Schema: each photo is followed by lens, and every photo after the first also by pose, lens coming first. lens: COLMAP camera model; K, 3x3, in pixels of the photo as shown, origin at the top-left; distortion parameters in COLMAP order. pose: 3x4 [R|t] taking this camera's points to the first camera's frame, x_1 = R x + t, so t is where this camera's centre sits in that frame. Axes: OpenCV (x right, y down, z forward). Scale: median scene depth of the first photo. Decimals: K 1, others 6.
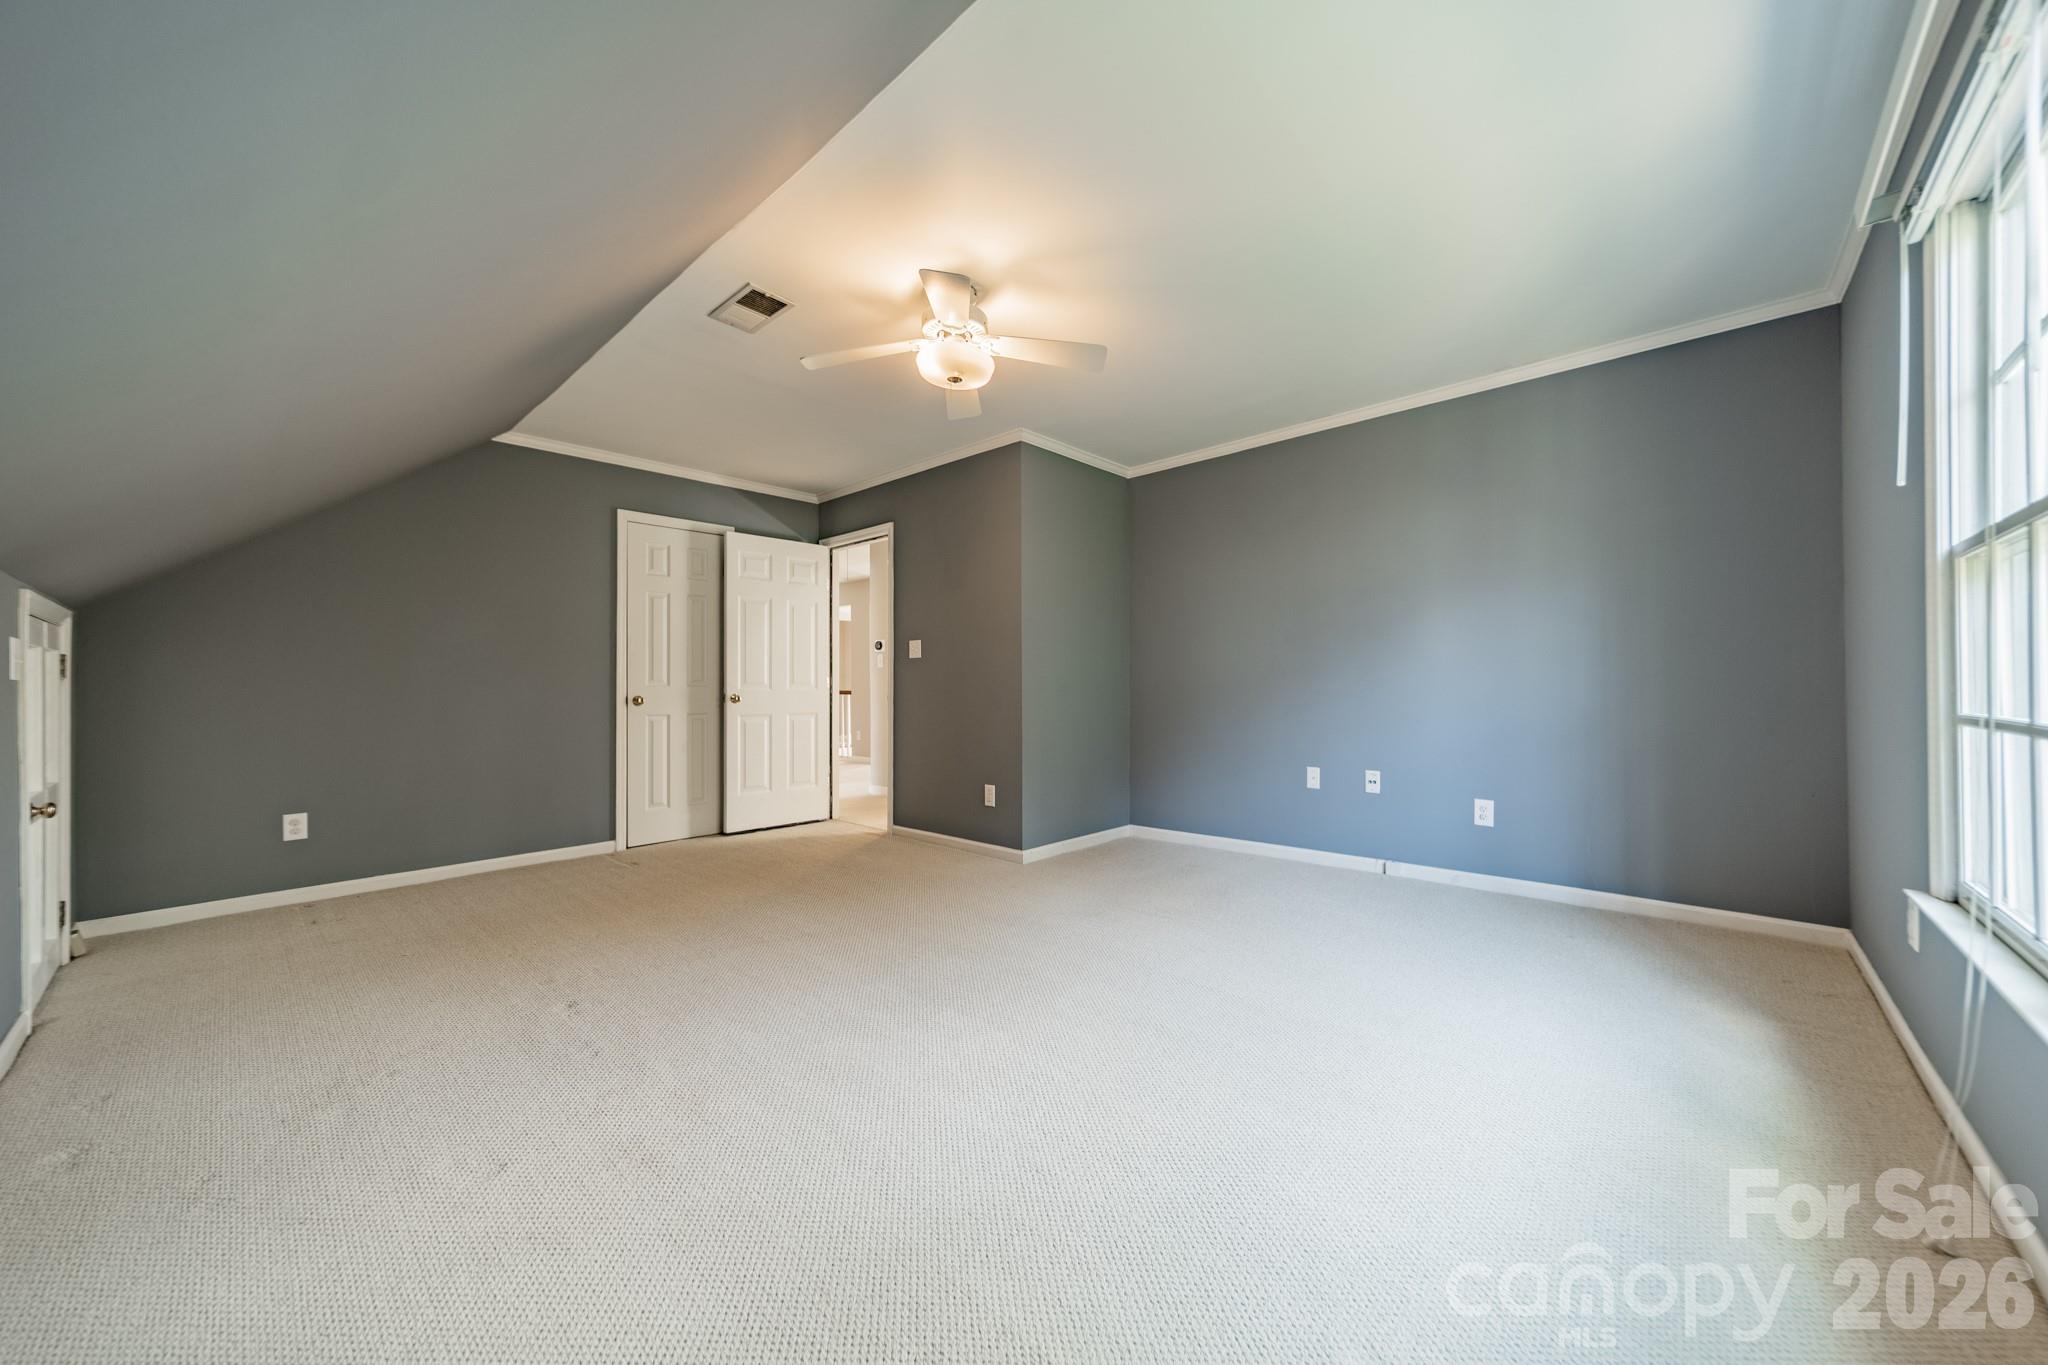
lens RADIAL K [[720.6, 0, 1026.9], [0, 720.6, 681.2], [0, 0, 1]] dist [0.006285, -0.000069]
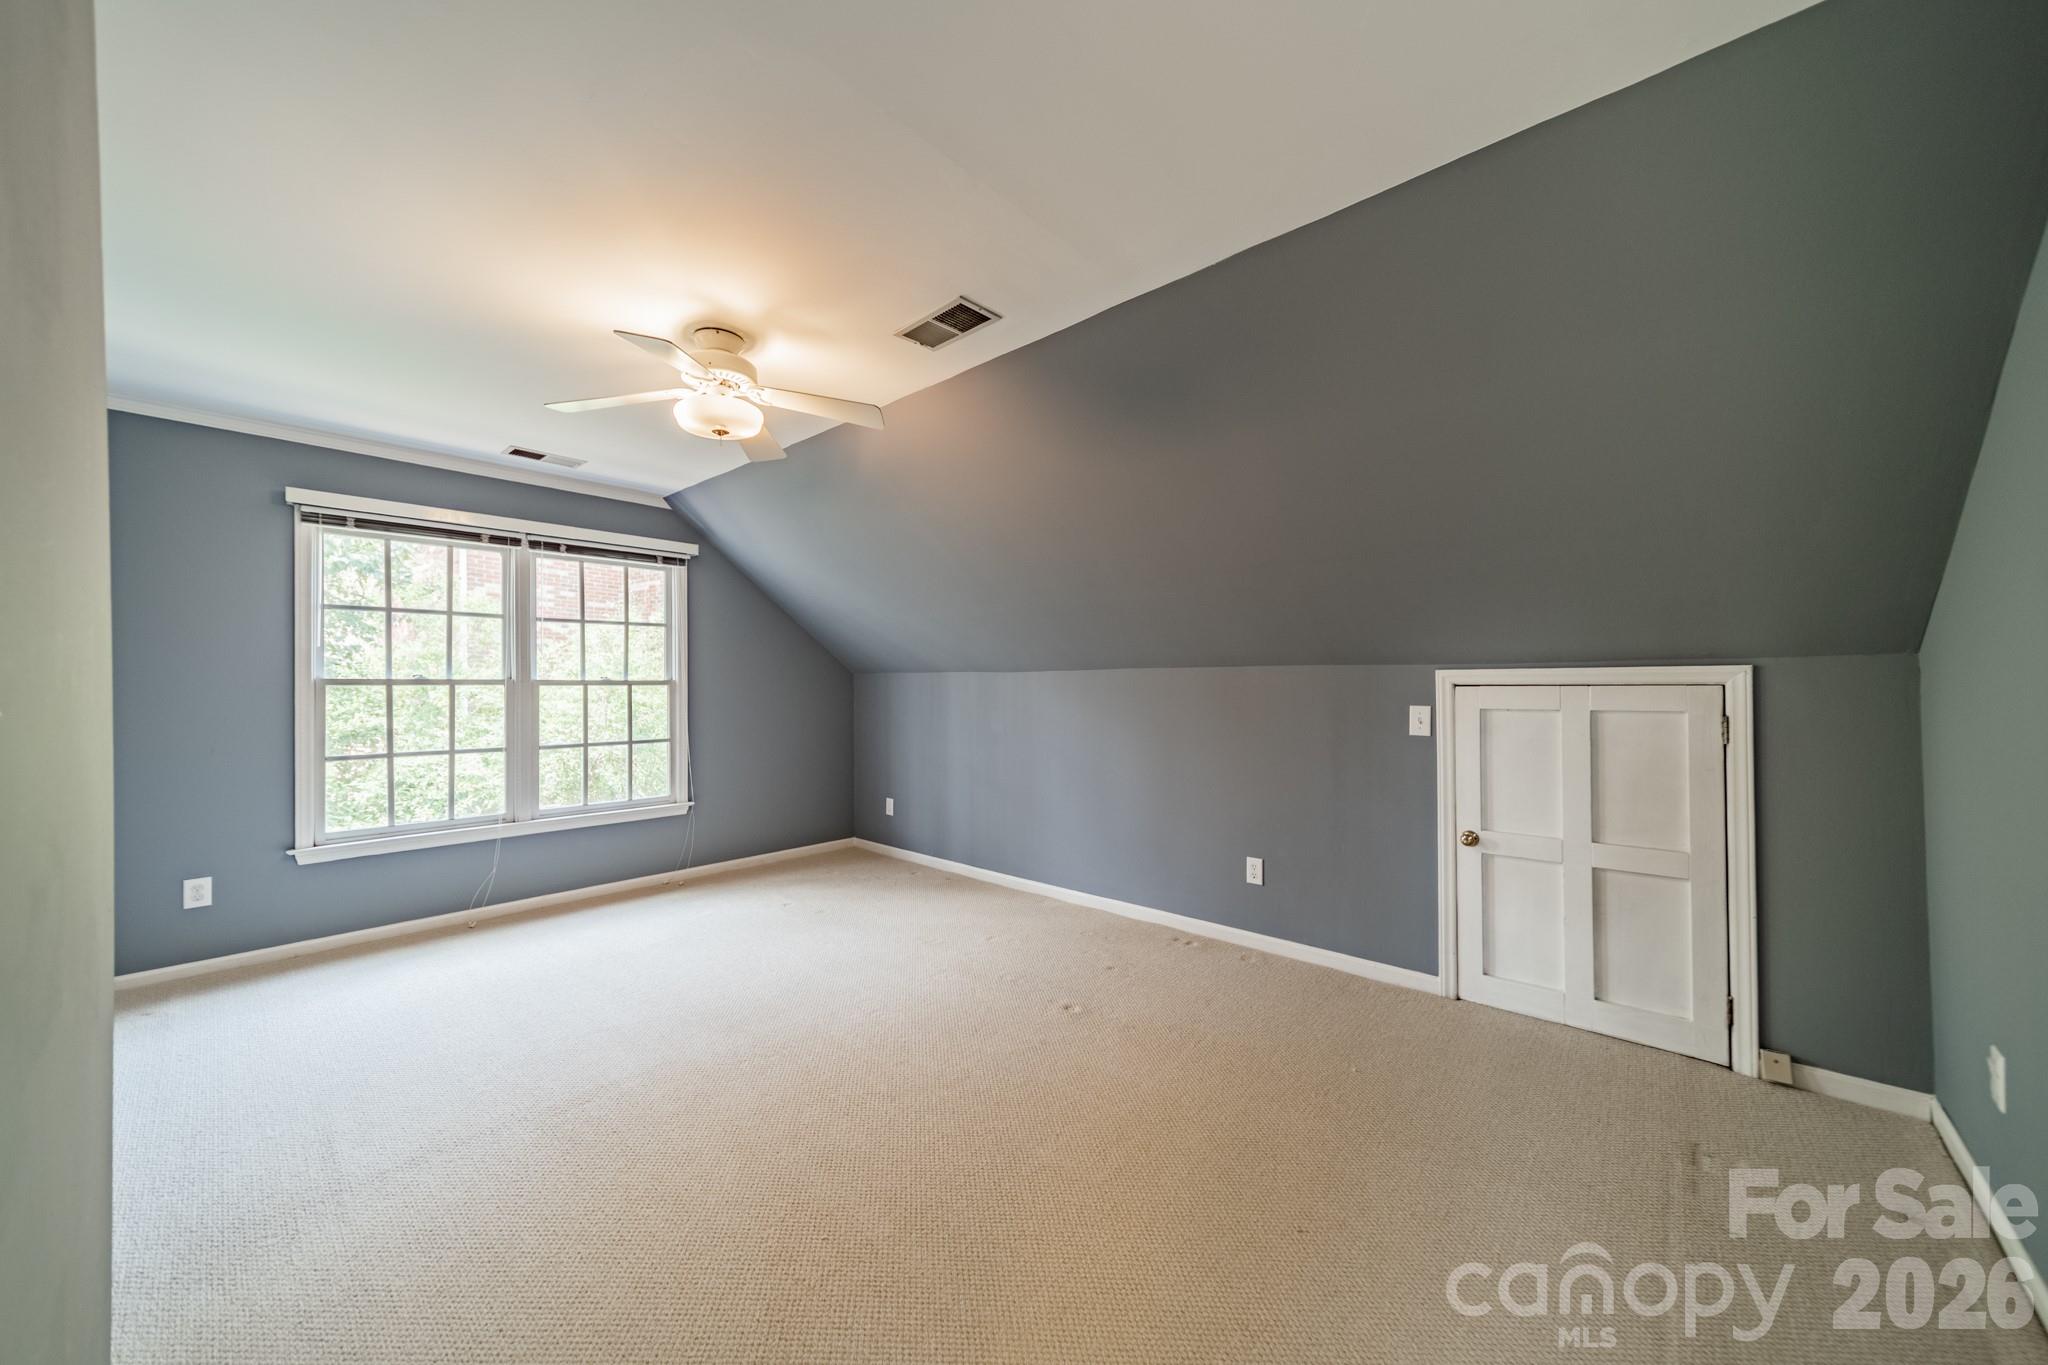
lens RADIAL K [[720.6, 0, 1026.9], [0, 720.6, 681.2], [0, 0, 1]] dist [0.006285, -0.000069]
pose [[-0.999941, 0.010867, 0.000092, -0.335307], [0.010865, 0.999863, -0.012476, -0.053111], [-0.000227, -0.012474, -0.999922, 1.318823]]
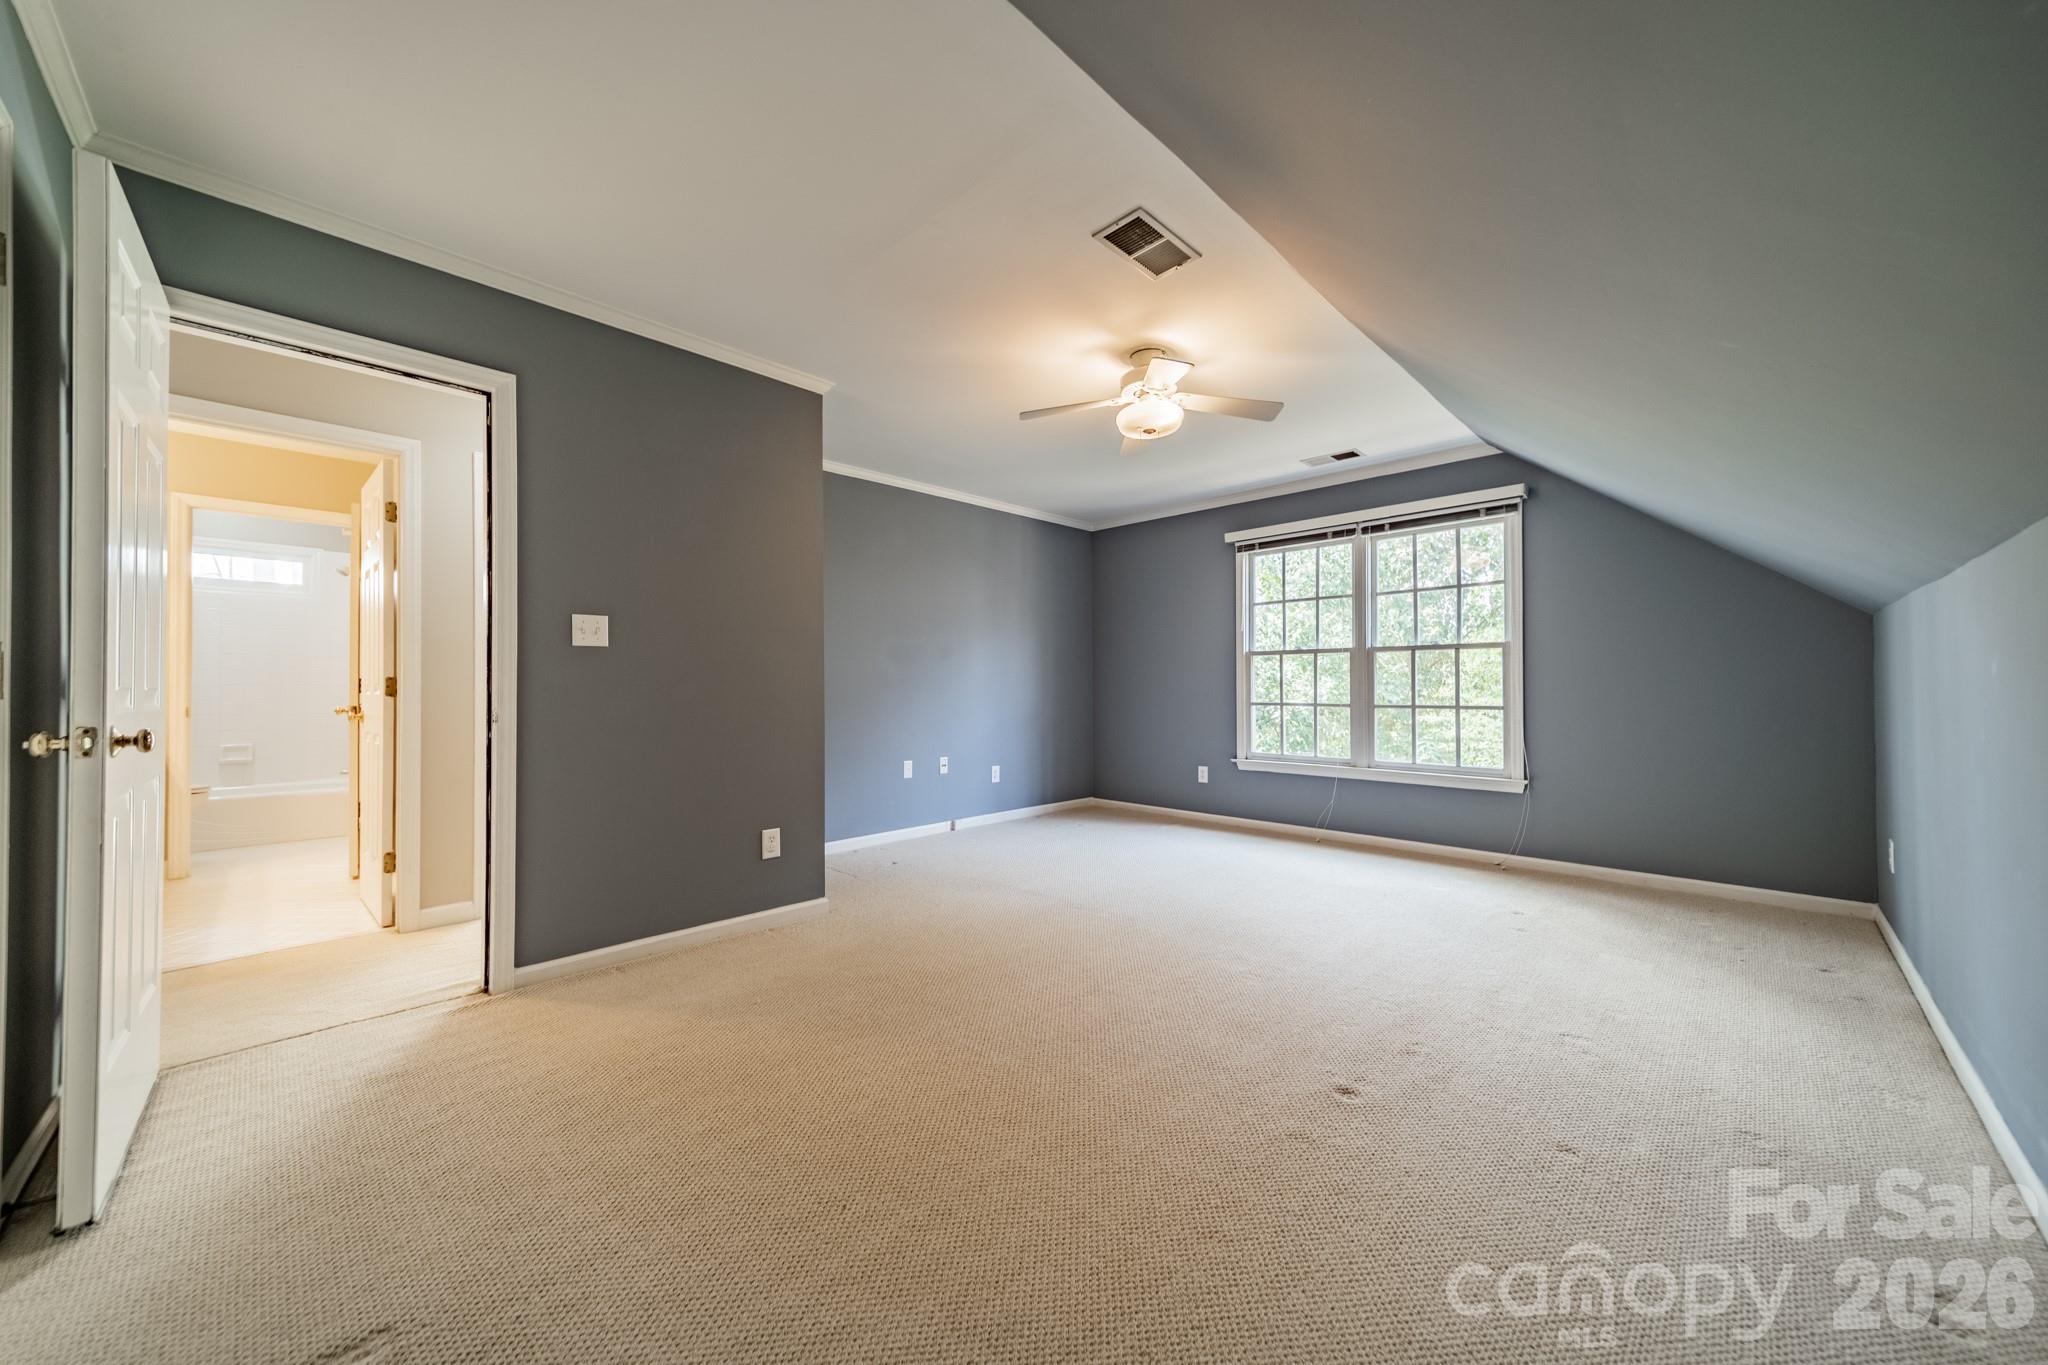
lens RADIAL K [[723.5, 0, 1024.0], [0, 723.5, 682.5], [0, 0, 1]] dist [0.001430, -0.000044]
pose [[0.050813, 0.014922, 0.998597, -0.862826], [-0.004250, 0.999883, -0.014725, 0.004265], [-0.998699, -0.003495, 0.050870, 0.780938]]
